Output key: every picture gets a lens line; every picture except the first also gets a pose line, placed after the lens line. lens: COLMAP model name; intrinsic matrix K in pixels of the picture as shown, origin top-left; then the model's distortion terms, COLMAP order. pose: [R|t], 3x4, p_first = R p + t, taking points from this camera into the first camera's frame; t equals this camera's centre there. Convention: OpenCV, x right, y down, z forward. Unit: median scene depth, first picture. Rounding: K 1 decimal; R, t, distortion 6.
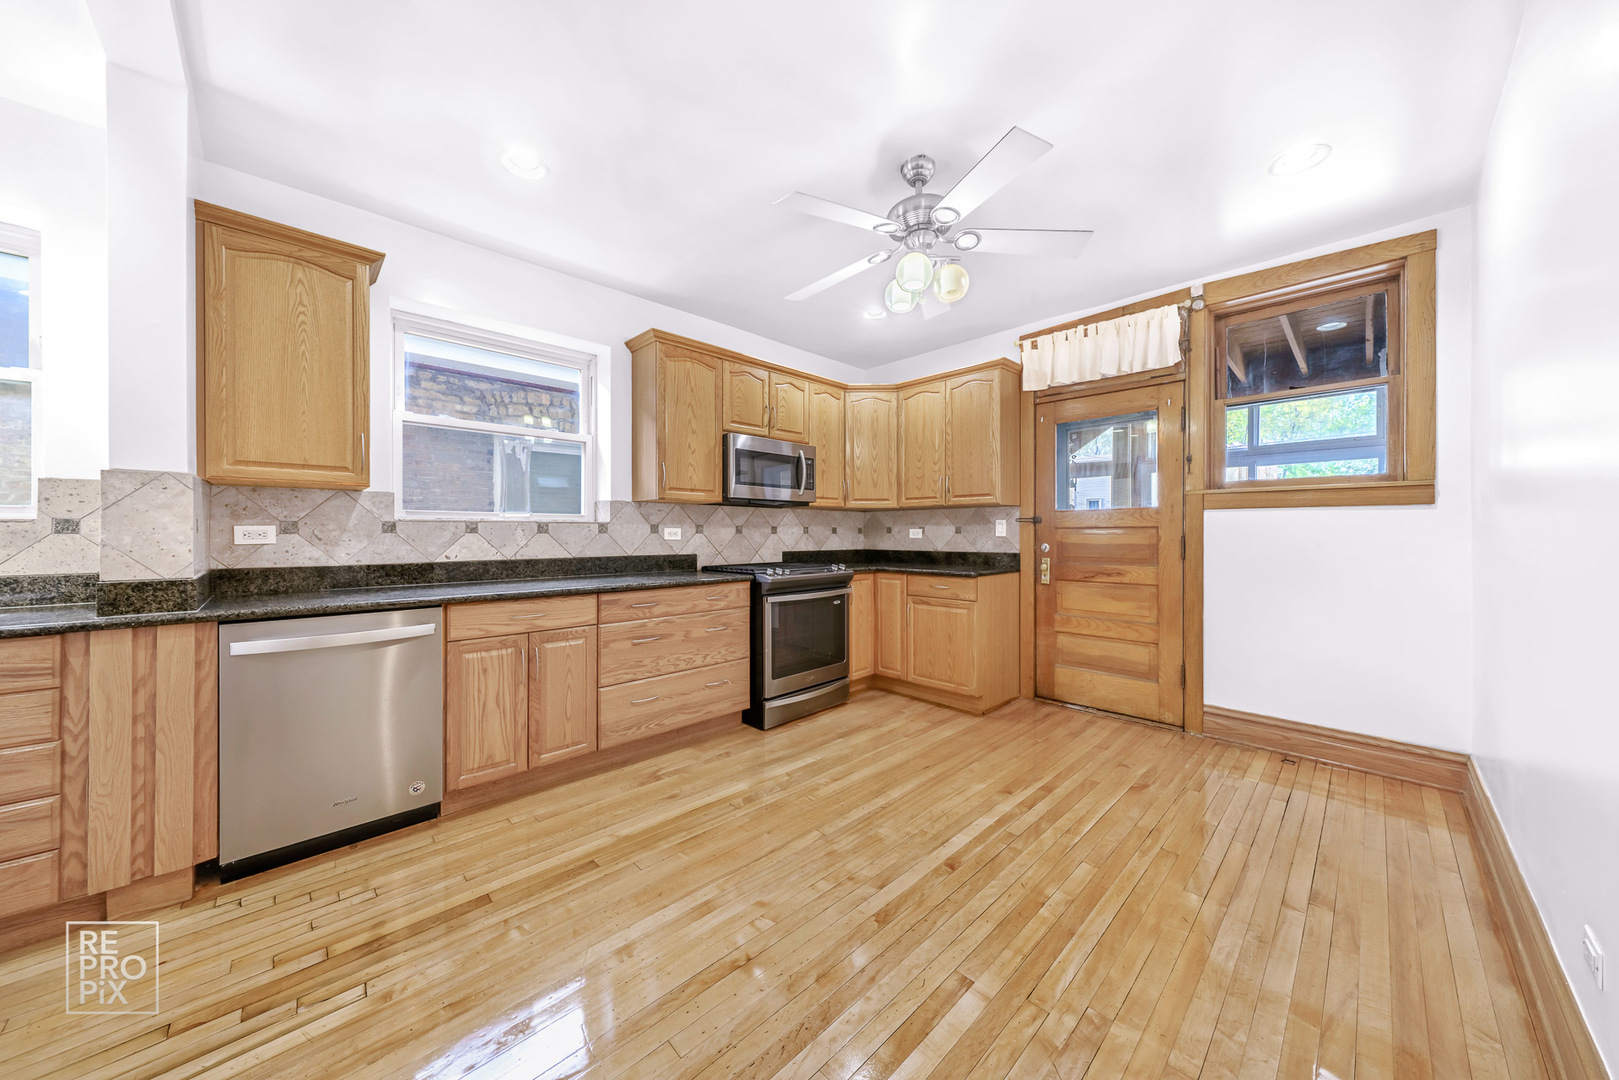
lens RADIAL K [[539.5, 0, 803.4], [0, 539.5, 537.7], [0, 0, 1]] dist [-0.000376, -0.000019]
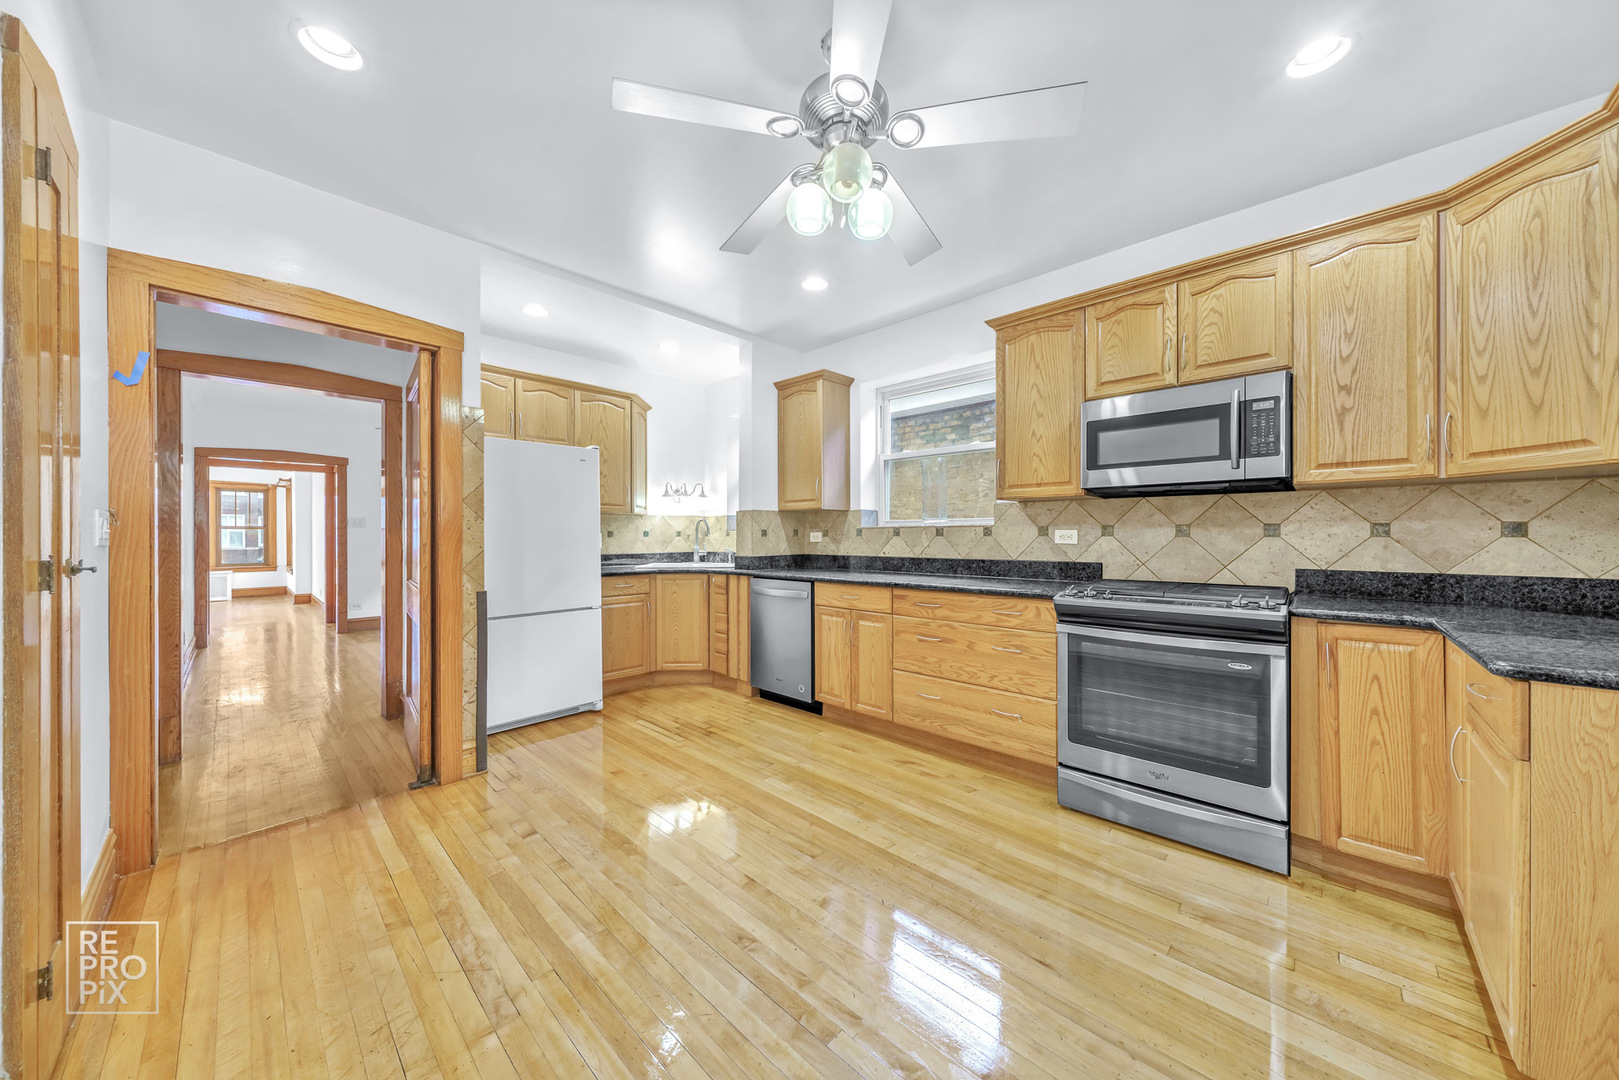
lens RADIAL K [[539.5, 0, 803.4], [0, 539.5, 537.7], [0, 0, 1]] dist [-0.000376, -0.000019]
pose [[0.050221, 0.002295, -0.998735, 0.658289], [-0.006811, 0.999975, 0.001955, -0.005238], [0.998715, 0.006705, 0.050236, 0.631939]]
